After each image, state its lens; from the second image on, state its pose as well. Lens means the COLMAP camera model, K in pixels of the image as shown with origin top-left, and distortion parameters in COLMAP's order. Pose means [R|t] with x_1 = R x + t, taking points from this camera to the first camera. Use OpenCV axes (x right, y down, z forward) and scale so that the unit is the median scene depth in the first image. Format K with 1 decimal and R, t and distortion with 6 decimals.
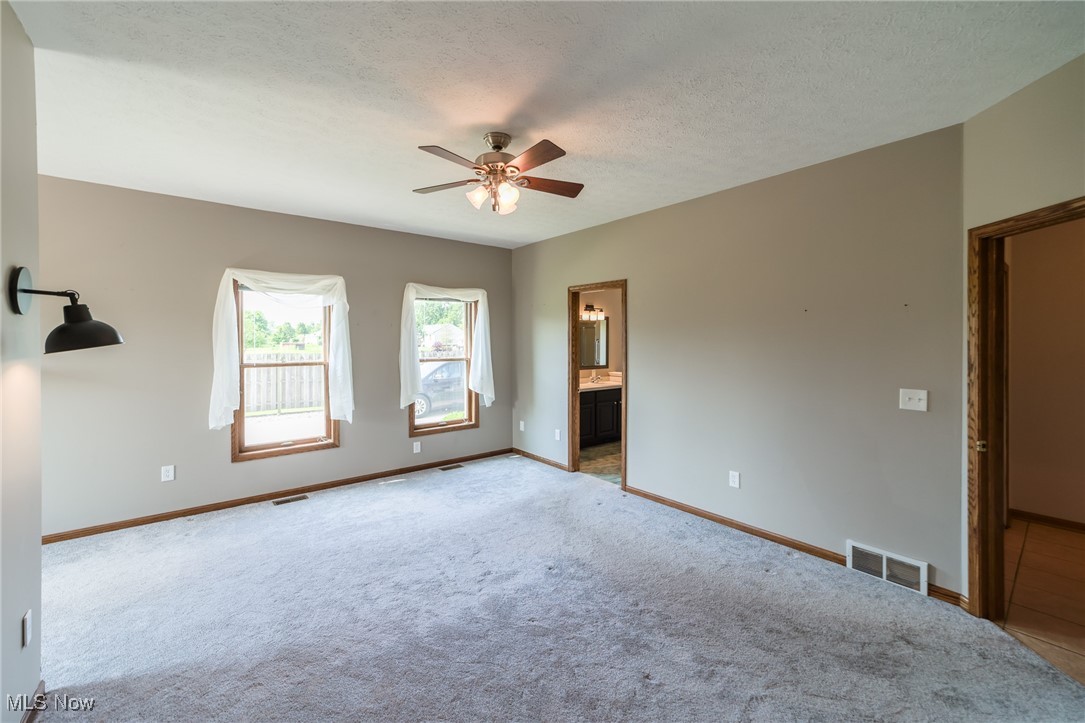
lens RADIAL K [[420.4, 0, 539.2], [0, 420.4, 350.9], [0, 0, 1]] dist [-0.001397, -0.000170]
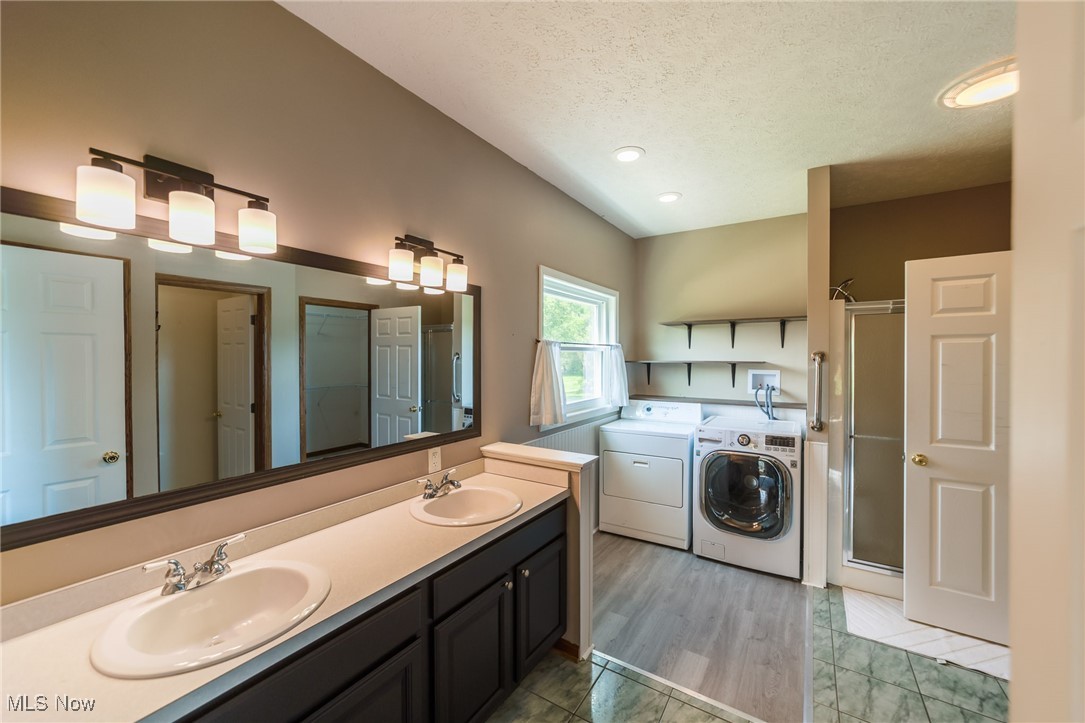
lens RADIAL K [[420.4, 0, 542.9], [0, 420.4, 363.2], [0, 0, 1]] dist [-0.001397, -0.000170]
pose [[0.947262, -0.002142, 0.320453, 0.104204], [0.004387, 0.999971, -0.006283, -0.016704], [-0.320430, 0.007357, 0.947244, 0.666422]]
